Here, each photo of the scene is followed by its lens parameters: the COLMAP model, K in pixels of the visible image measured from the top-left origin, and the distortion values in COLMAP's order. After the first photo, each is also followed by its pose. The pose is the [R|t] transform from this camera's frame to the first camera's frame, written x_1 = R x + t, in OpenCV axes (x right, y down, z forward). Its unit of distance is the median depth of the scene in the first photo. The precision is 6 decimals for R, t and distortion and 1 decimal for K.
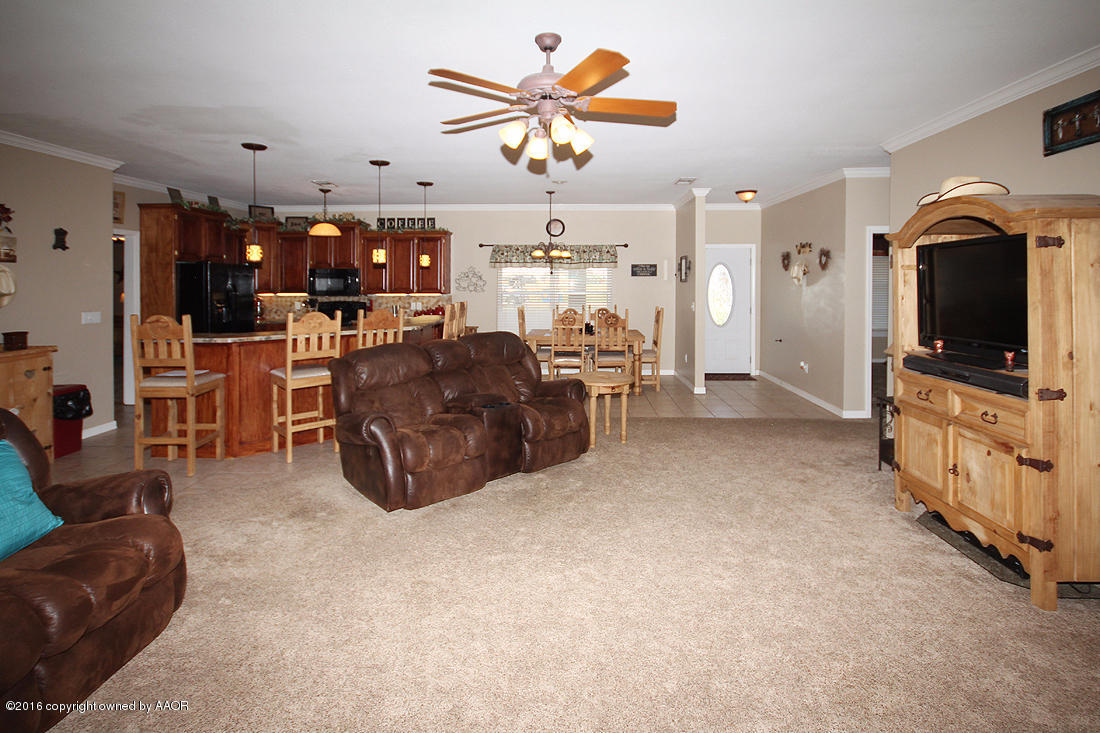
lens RADIAL K [[544.1, 0, 488.5], [0, 544.1, 287.8], [0, 0, 1]] dist [0.003931, -0.004649]
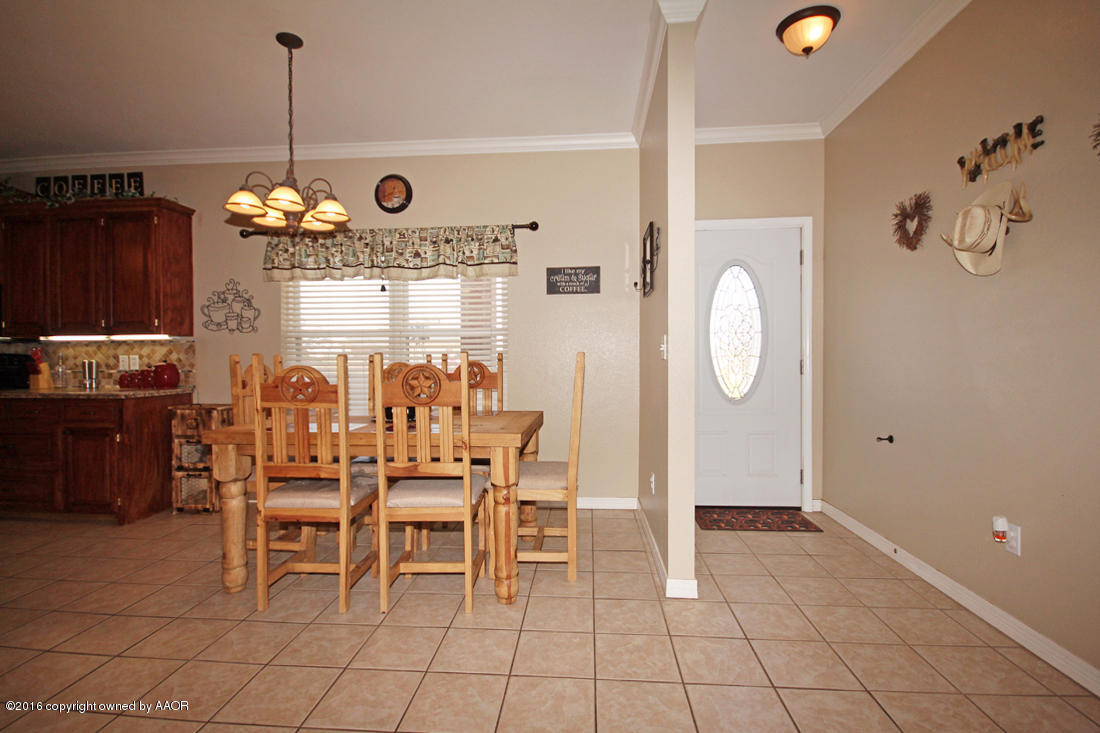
lens RADIAL K [[544.1, 0, 539.8], [0, 544.1, 364.0], [0, 0, 1]] dist [0.003931, -0.004649]
pose [[0.997548, -0.001720, 0.069968, 0.222452], [0.001312, 0.999982, 0.005875, 0.036027], [-0.069977, -0.005769, 0.997532, 0.534856]]
